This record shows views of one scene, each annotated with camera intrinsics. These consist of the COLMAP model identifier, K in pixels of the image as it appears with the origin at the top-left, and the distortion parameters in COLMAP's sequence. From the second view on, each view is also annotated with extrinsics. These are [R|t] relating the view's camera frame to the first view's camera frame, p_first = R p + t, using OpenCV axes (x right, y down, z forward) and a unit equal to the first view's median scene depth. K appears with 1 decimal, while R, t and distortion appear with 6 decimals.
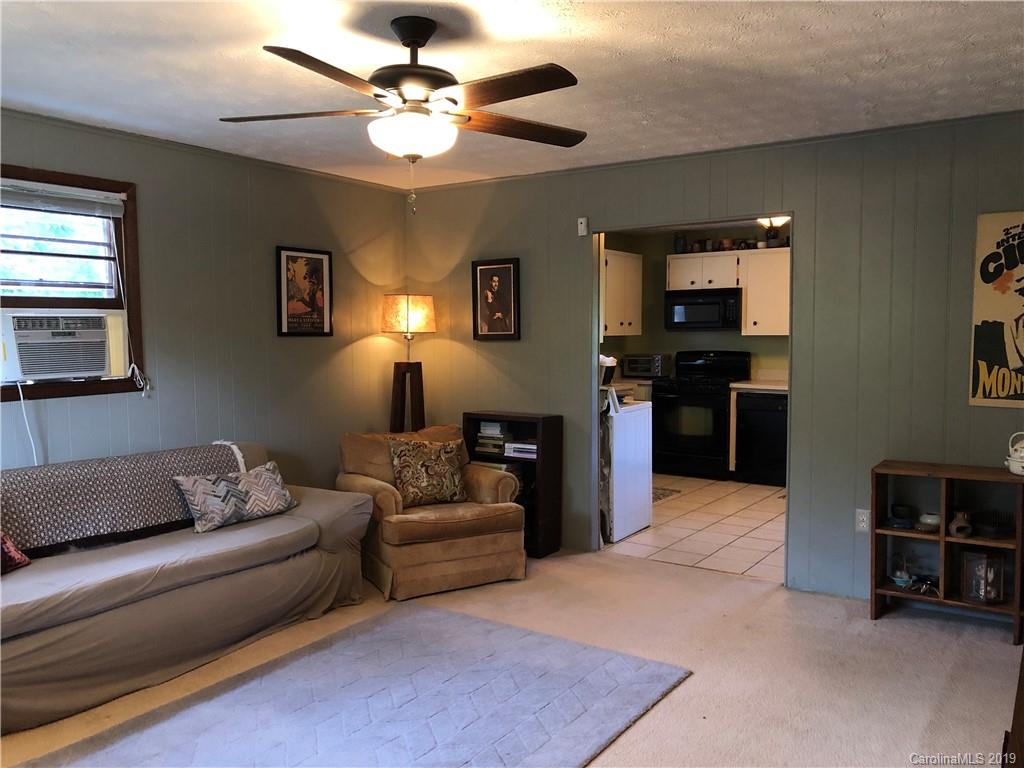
lens RADIAL K [[832.2, 0, 512.0], [0, 832.2, 384.0], [0, 0, 1]] dist [0.049183, -0.004033]
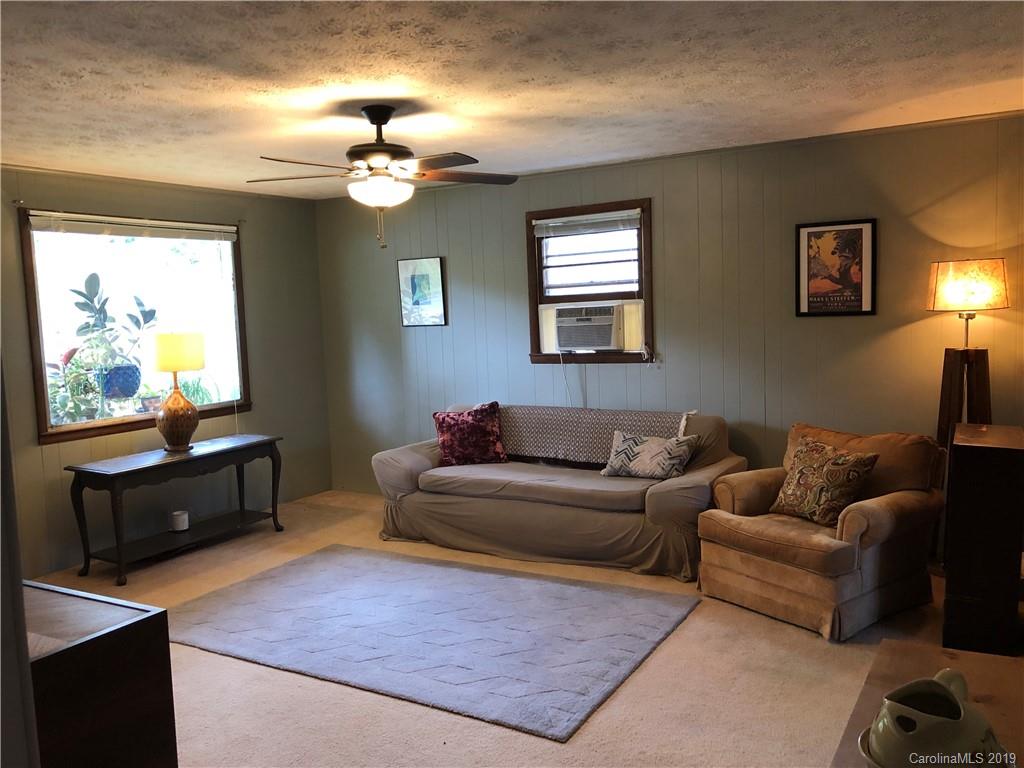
lens RADIAL K [[844.0, 0, 520.2], [0, 844.0, 387.6], [0, 0, 1]] dist [0.002716, 0.003337]
pose [[0.057961, 0.102882, -0.993003, 0.810933], [-0.024362, 0.994525, 0.101618, -0.078074], [0.998022, 0.018302, 0.060150, 0.716809]]
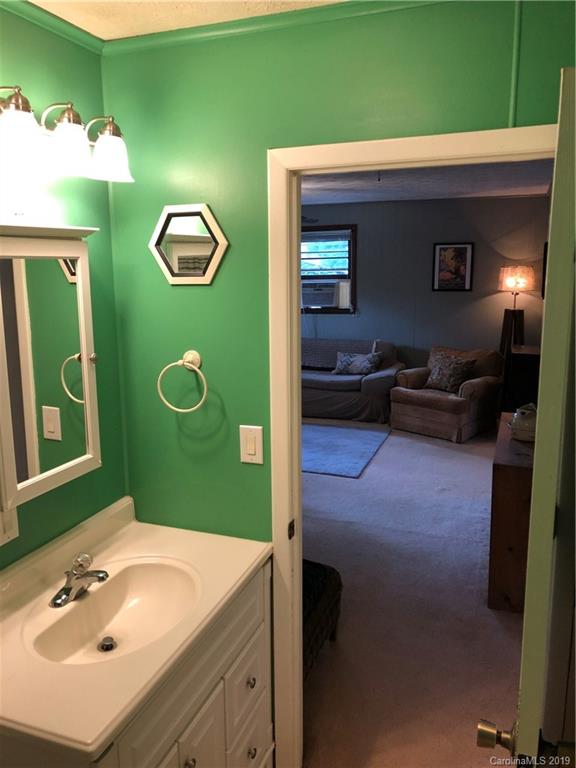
lens RADIAL K [[633.0, 0, 288.0], [0, 633.0, 384.0], [0, 0, 1]] dist [0.002716, 0.003337]
pose [[0.239058, 0.182901, -0.953624, 1.232593], [-0.050846, 0.983110, 0.175810, -0.099994], [0.969673, 0.006459, 0.244320, 0.381029]]
